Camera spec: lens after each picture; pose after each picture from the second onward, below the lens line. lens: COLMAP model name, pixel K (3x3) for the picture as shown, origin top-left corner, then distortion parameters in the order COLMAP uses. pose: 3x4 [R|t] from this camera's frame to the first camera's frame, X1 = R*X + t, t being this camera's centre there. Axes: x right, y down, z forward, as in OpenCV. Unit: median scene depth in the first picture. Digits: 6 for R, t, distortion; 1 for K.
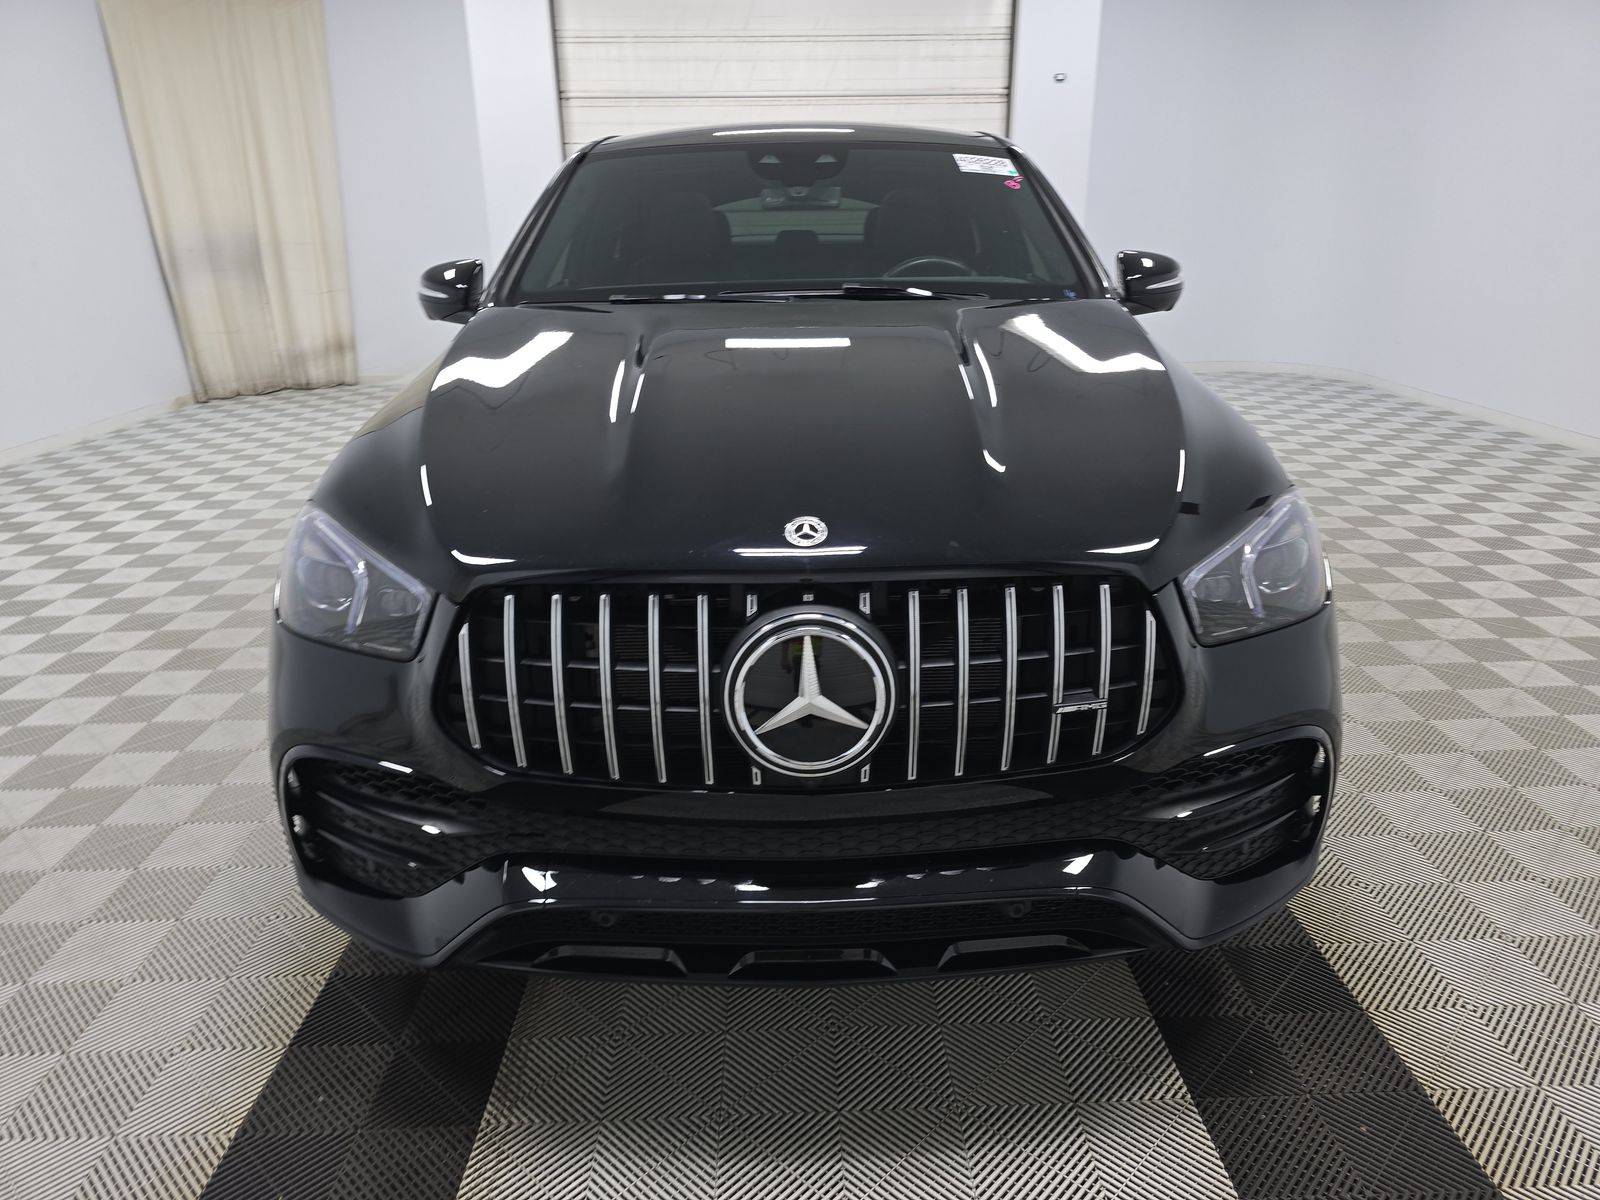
lens RADIAL K [[1077.1, 0, 800.0], [0, 1077.1, 600.0], [0, 0, 1]] dist [0.007521, 0.003263]
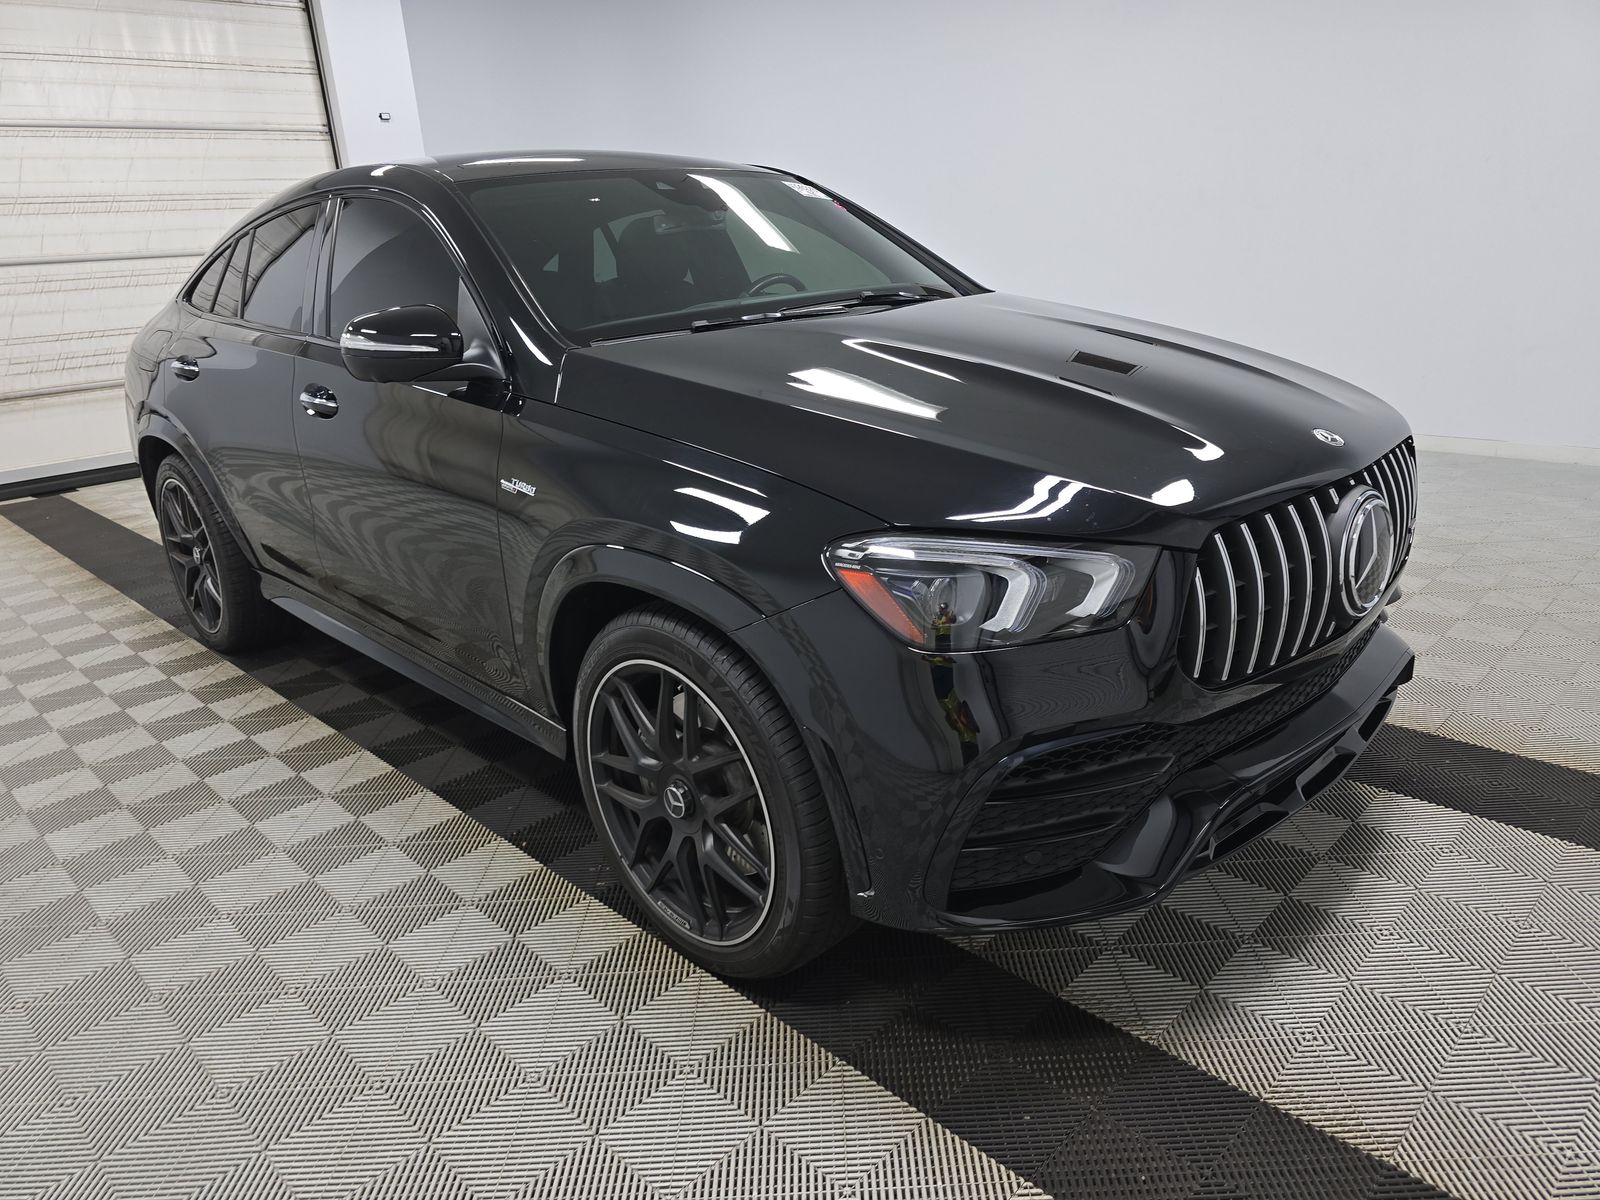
lens RADIAL K [[1077.1, 0, 800.0], [0, 1077.1, 600.0], [0, 0, 1]] dist [0.007521, 0.003263]
pose [[0.724101, -0.259096, 0.639177, -0.779008], [0.281171, 0.957141, 0.069457, -0.083365], [-0.629779, 0.129425, 0.765917, 0.228378]]
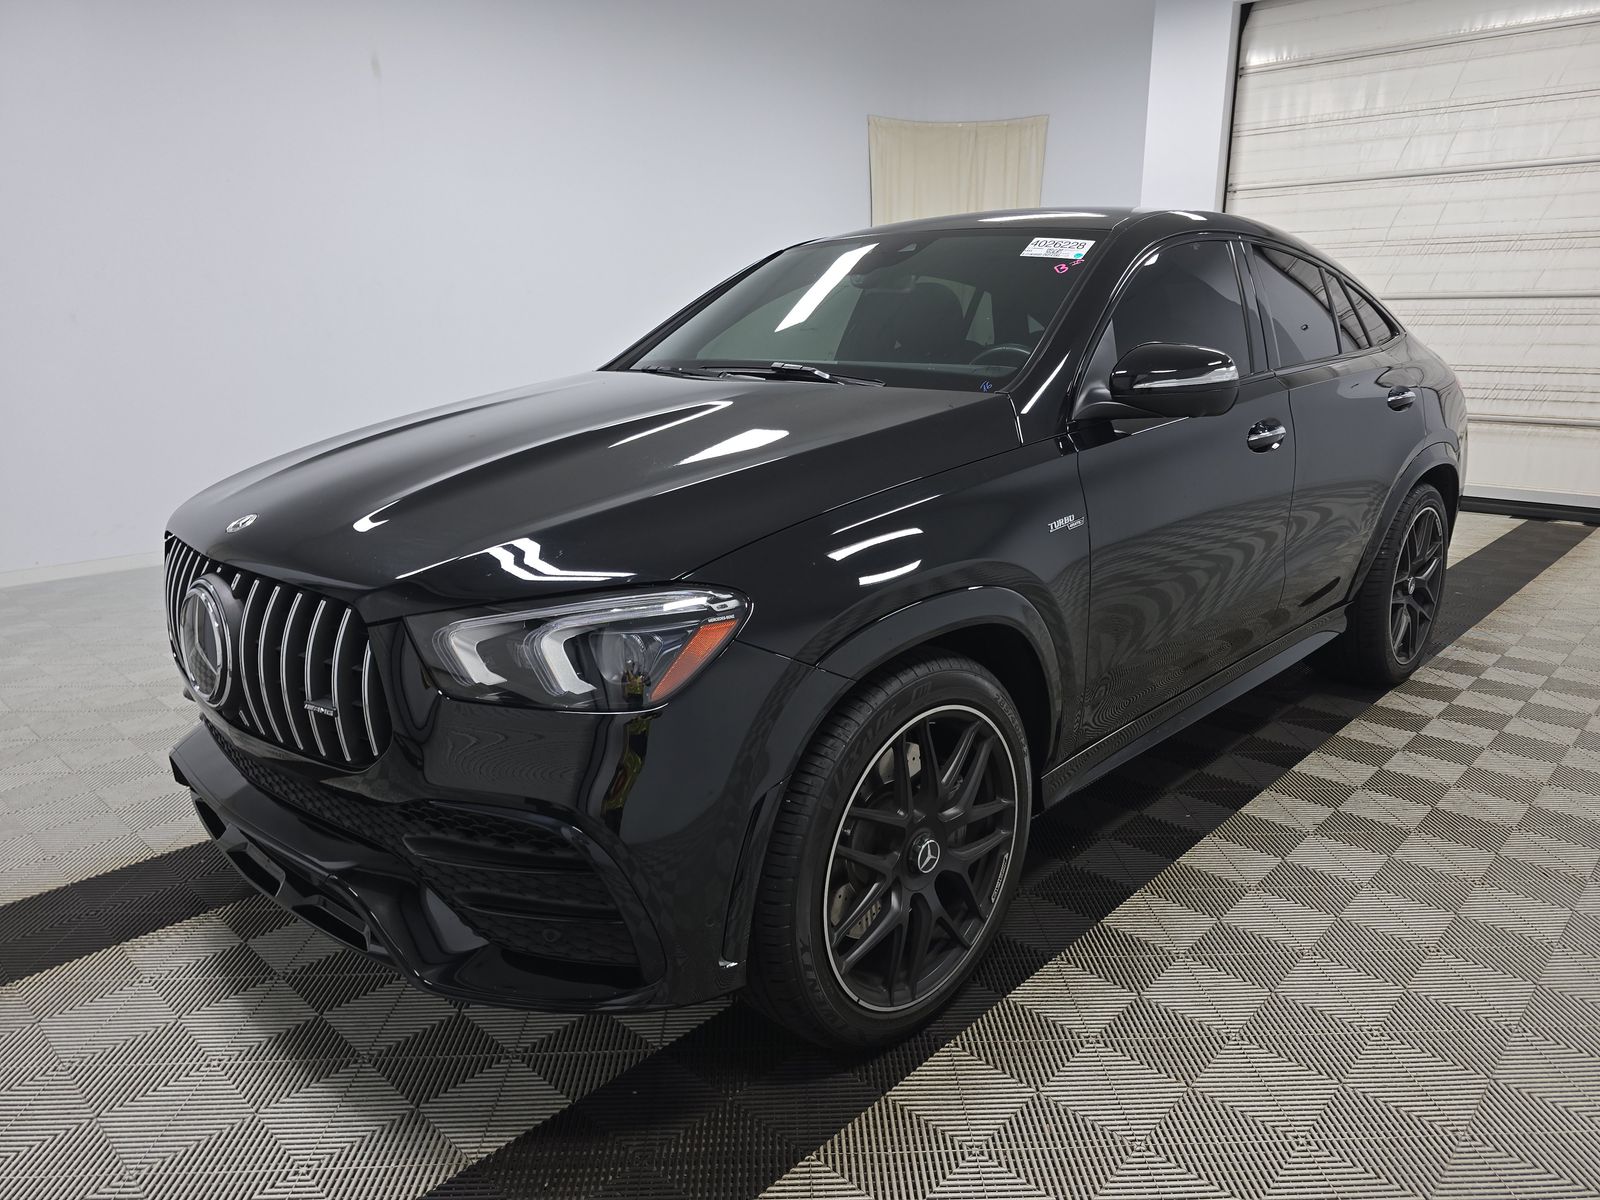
lens RADIAL K [[1077.1, 0, 800.0], [0, 1077.1, 600.0], [0, 0, 1]] dist [0.007521, 0.003263]
pose [[0.705881, 0.191599, -0.681925, 0.866076], [-0.243773, 0.969624, 0.020096, -0.102116], [0.665061, 0.152049, 0.731146, 0.276836]]
